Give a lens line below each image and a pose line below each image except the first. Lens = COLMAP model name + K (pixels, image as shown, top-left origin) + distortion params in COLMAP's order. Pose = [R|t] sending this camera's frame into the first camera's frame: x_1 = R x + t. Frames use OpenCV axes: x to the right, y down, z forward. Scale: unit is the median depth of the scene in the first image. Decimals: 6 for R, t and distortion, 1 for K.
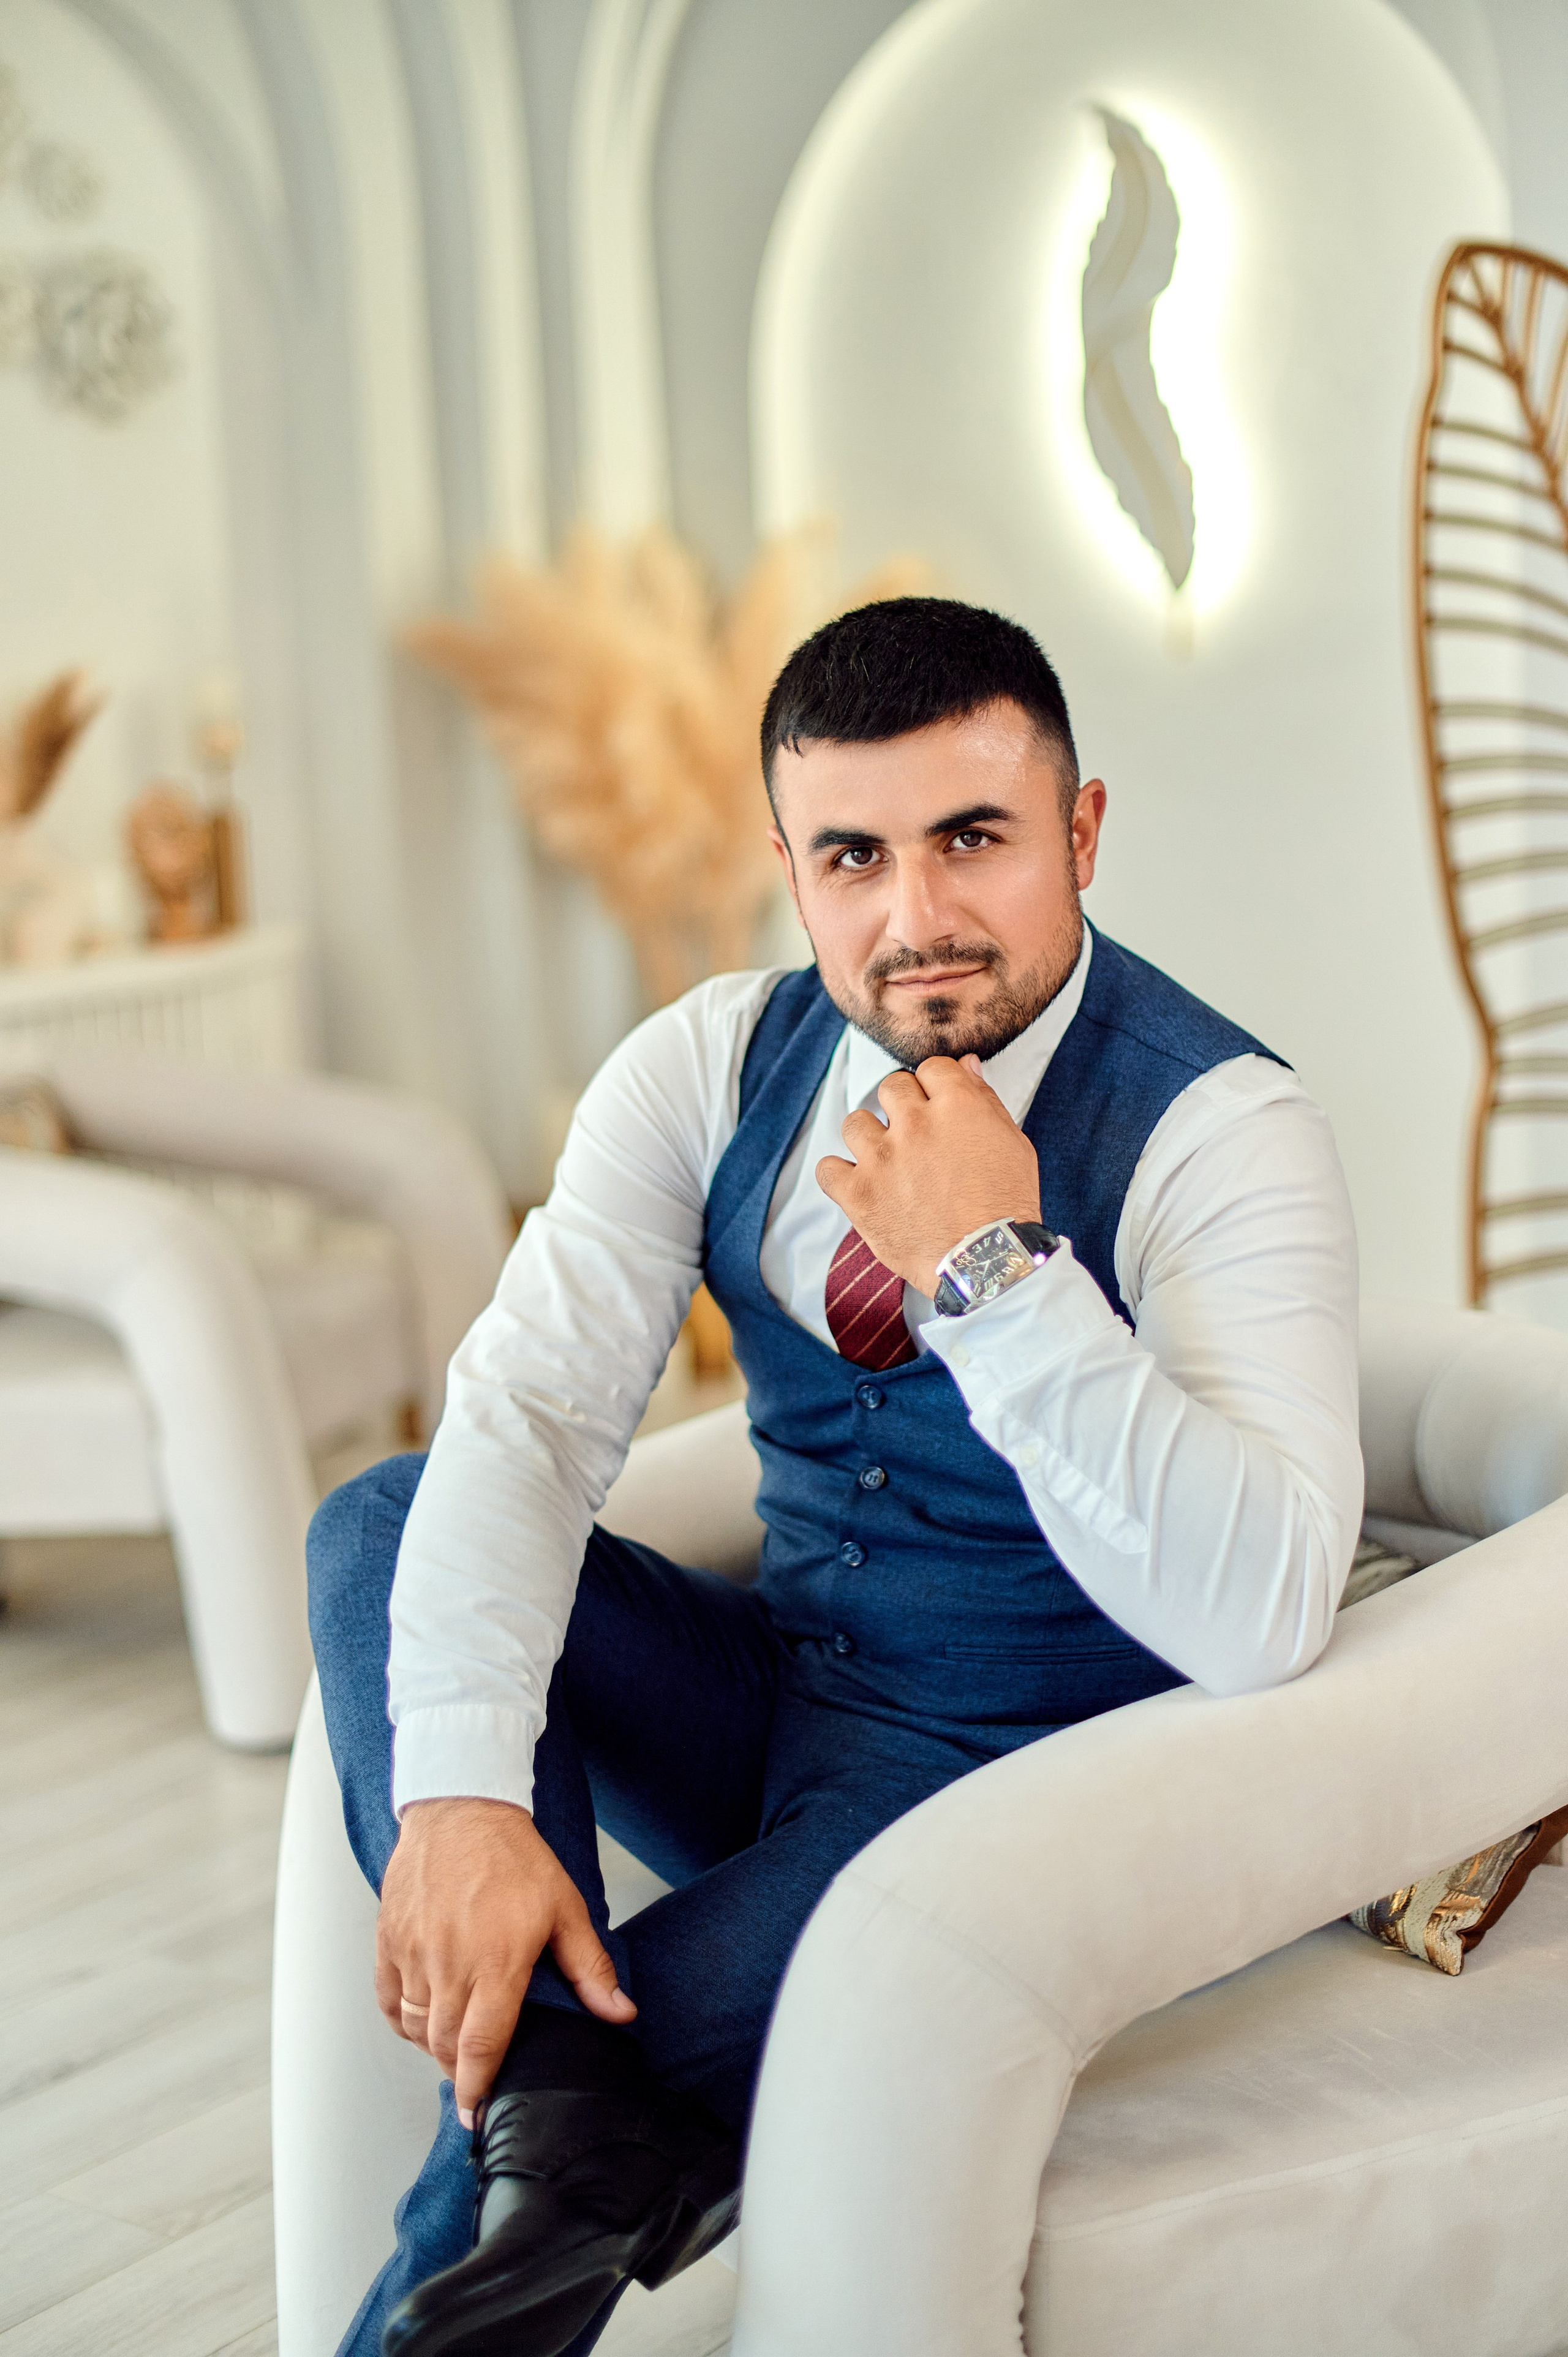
lens RADIAL K [[3521.9, 0, 788.6], [0, 3521.9, 1227.0], [0, 0, 1]] dist [-0.149674, -0.002303]
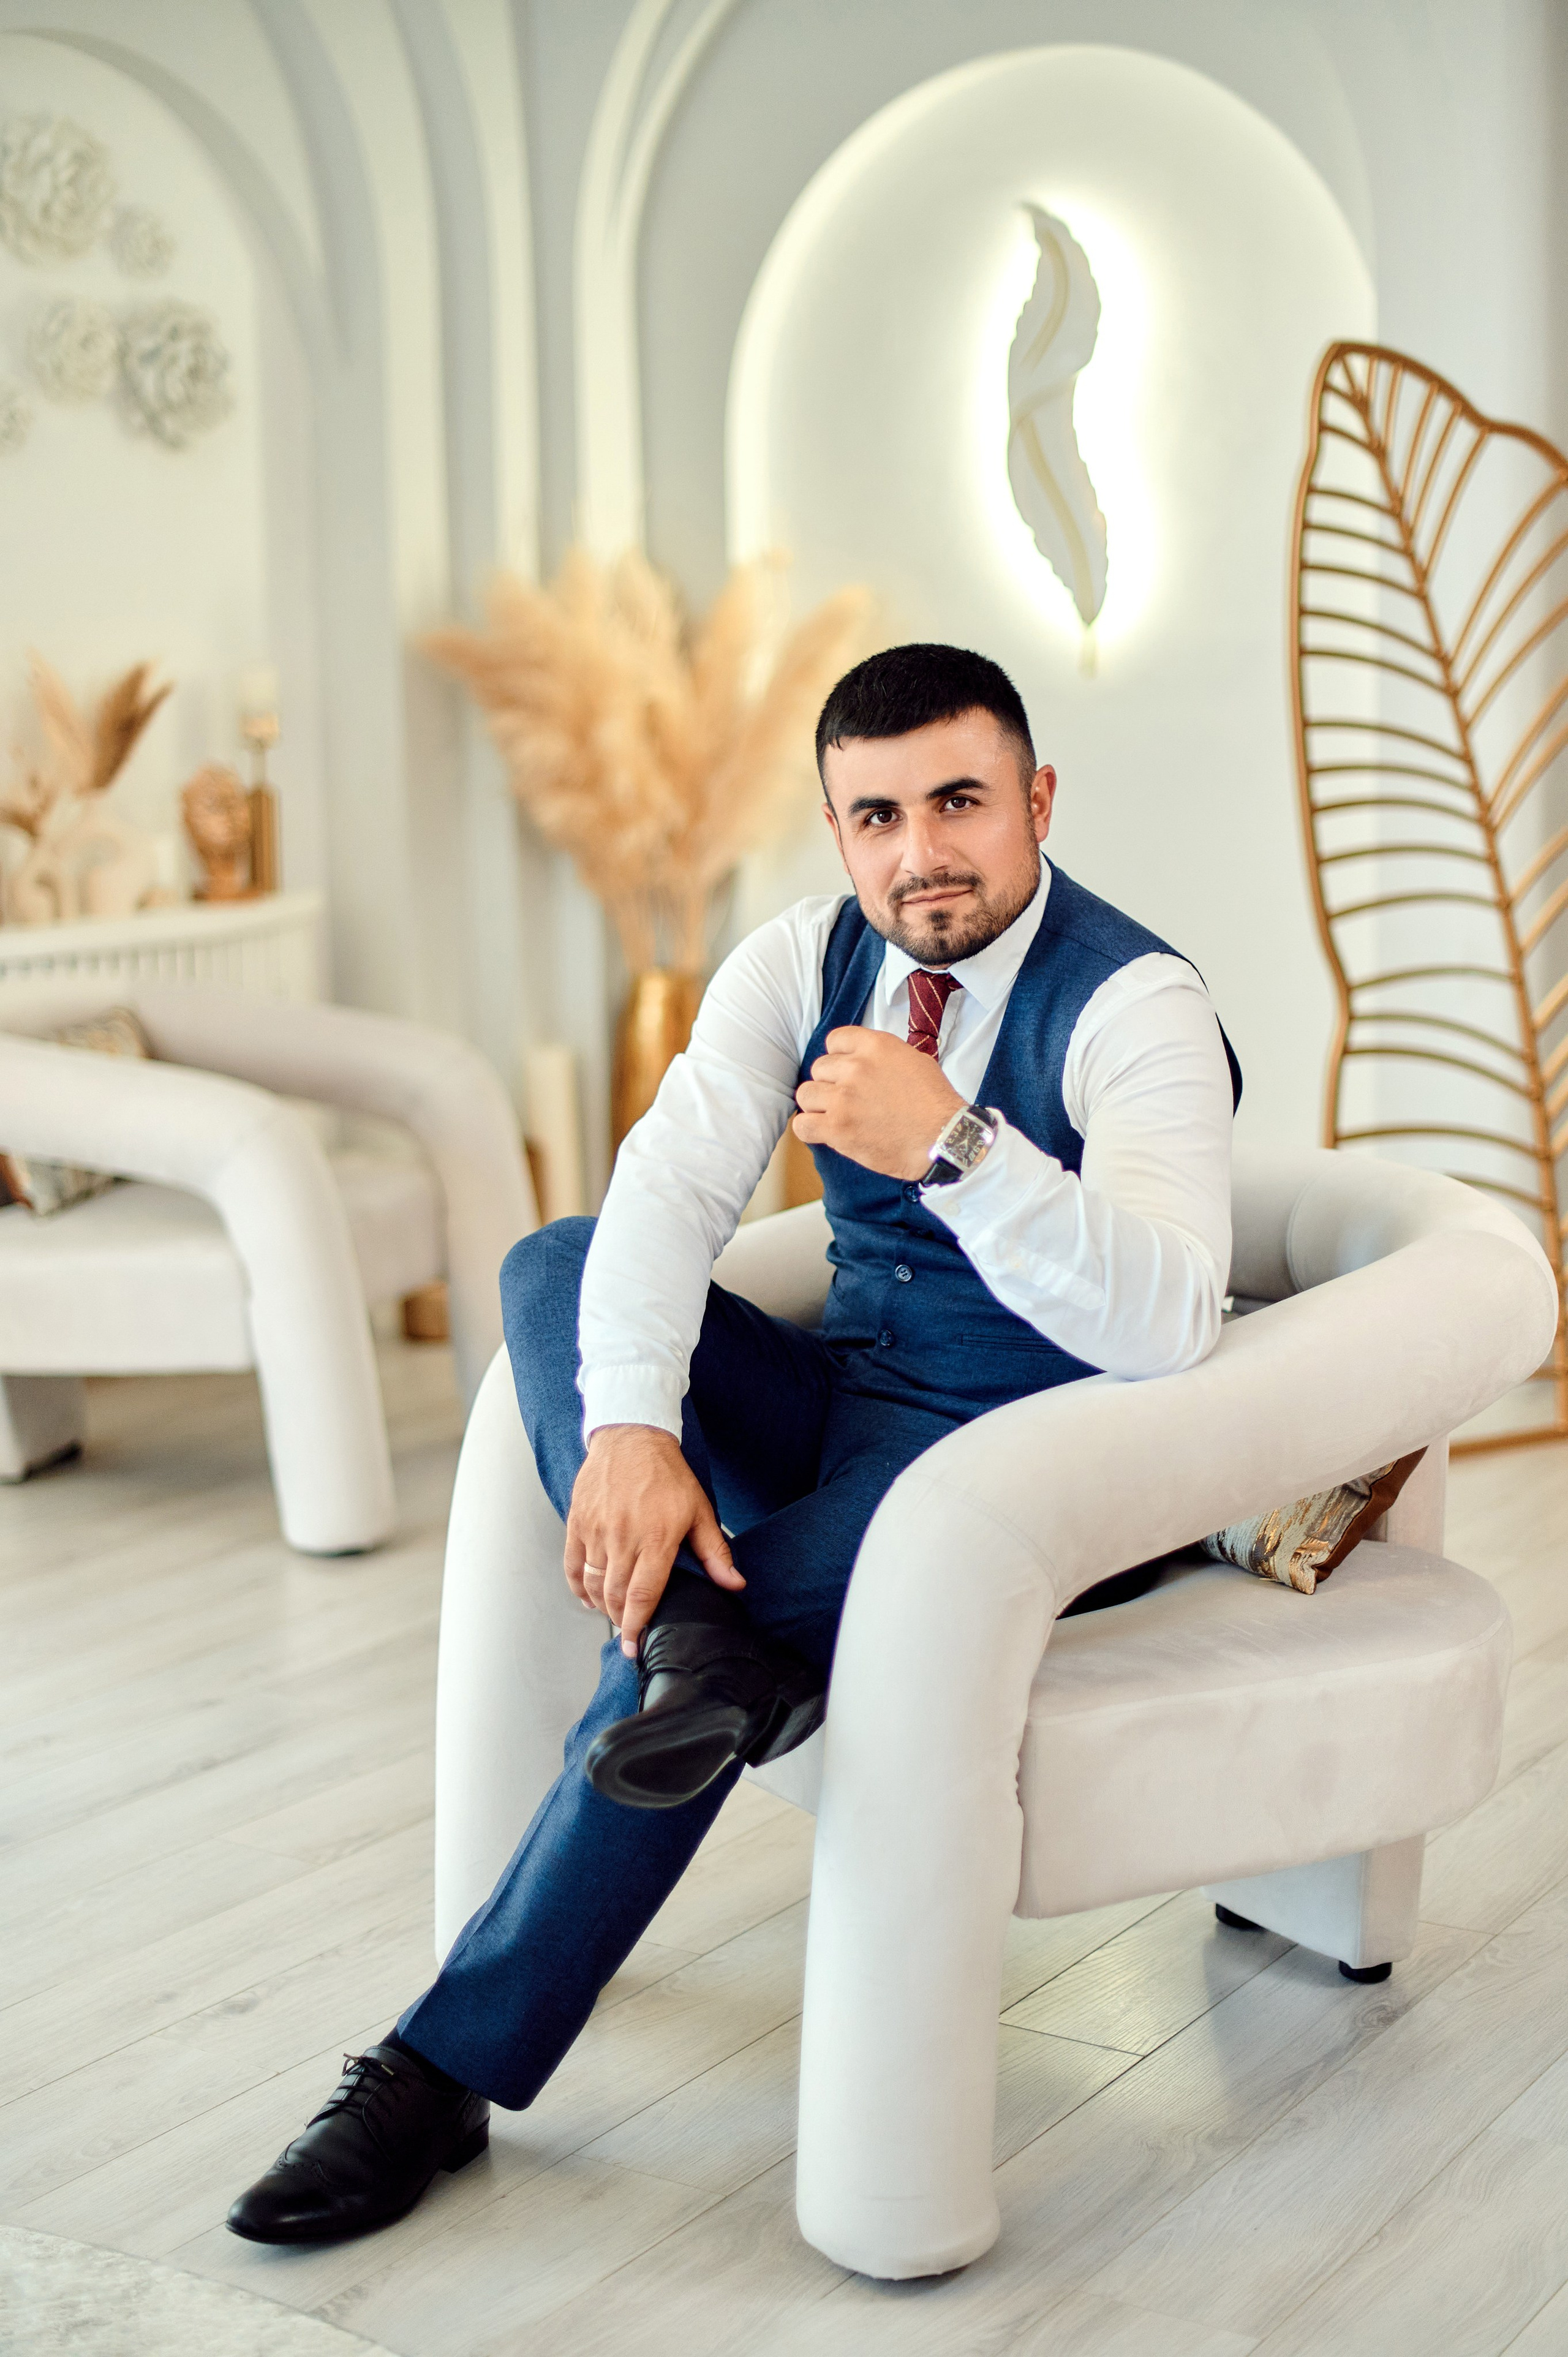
lens RADIAL K [[3443.1, 0, 784.0], [0, 3443.1, 1178.5], [0, 0, 1]] dist [-0.139197, 0.107219]
pose [[0.999100, 0.022402, 0.036027, -0.037155], [-0.021770, 0.999604, -0.017848, 0.036415], [-0.036413, 0.017047, 0.999191, -0.188590]]
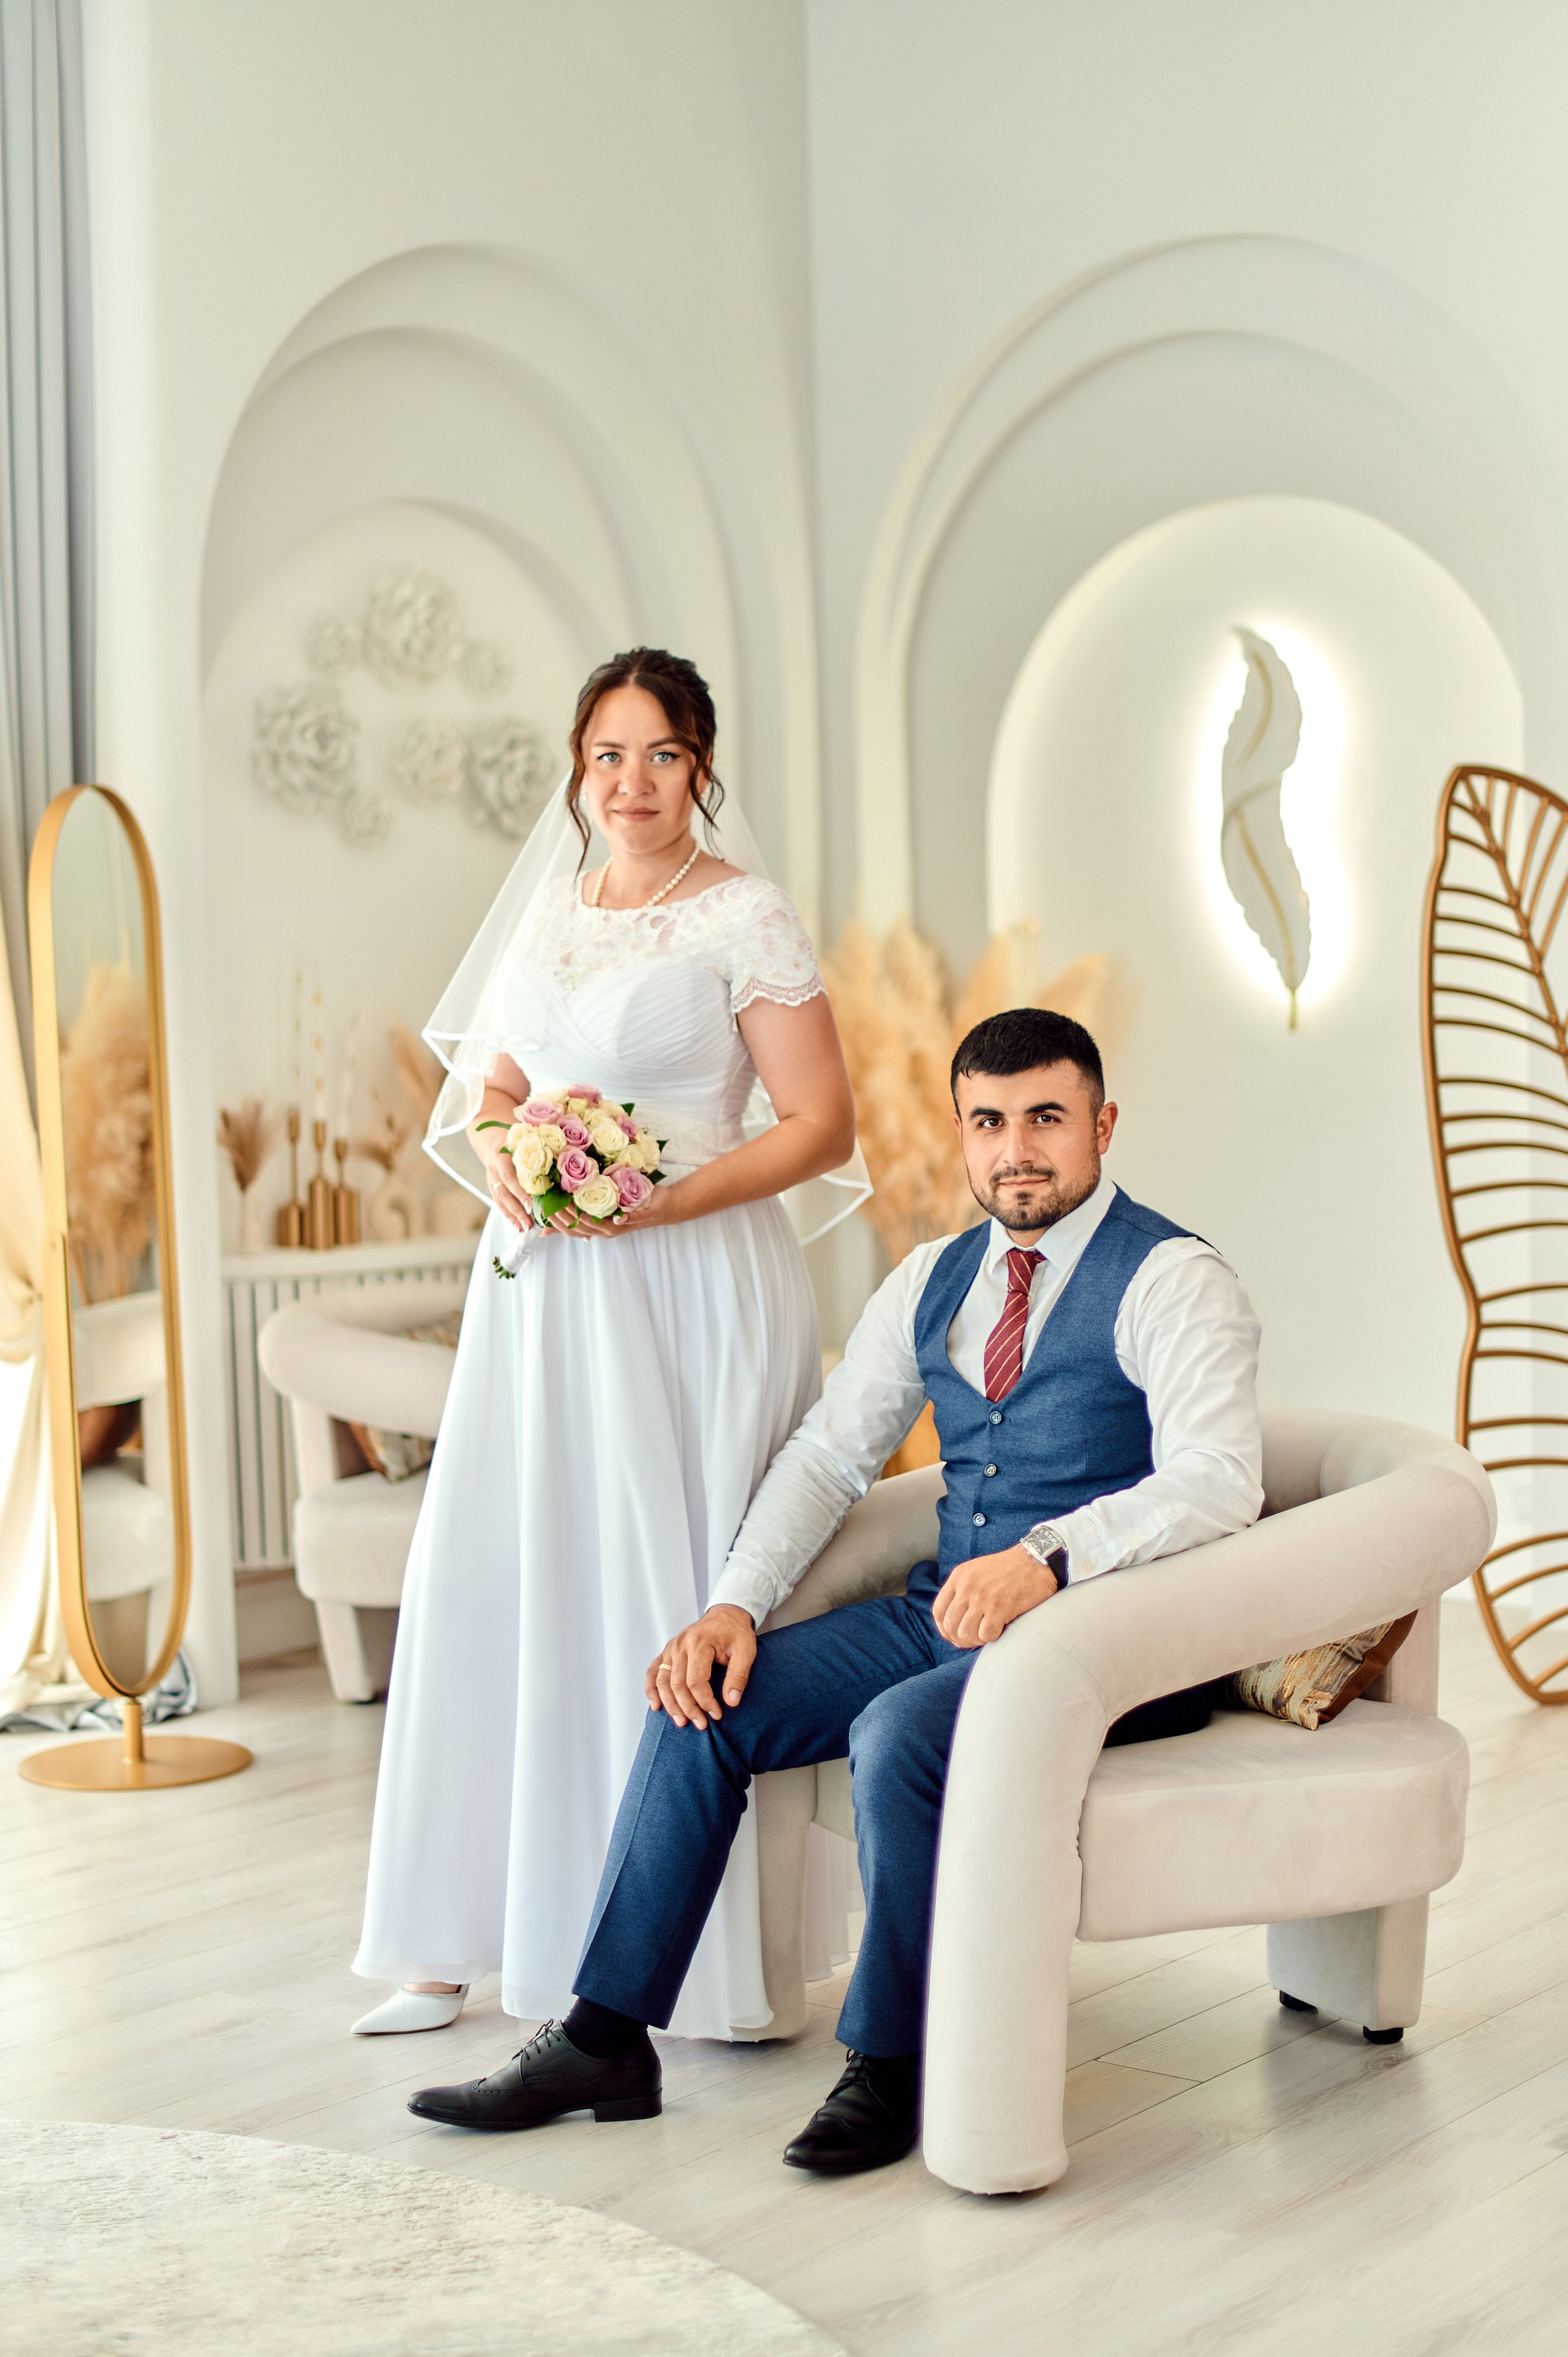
lens RADIAL K [[3521.5, 0, 788.6], [0, 3521.5, 1227.0], [0, 0, 1]] dist [-0.149674, -0.002303]
pose [[0.997659, 0.030124, -0.061398, 0.004530], [-0.035903, 0.994800, -0.095306, 0.063657], [0.058208, 0.097287, 0.993553, -0.476118]]
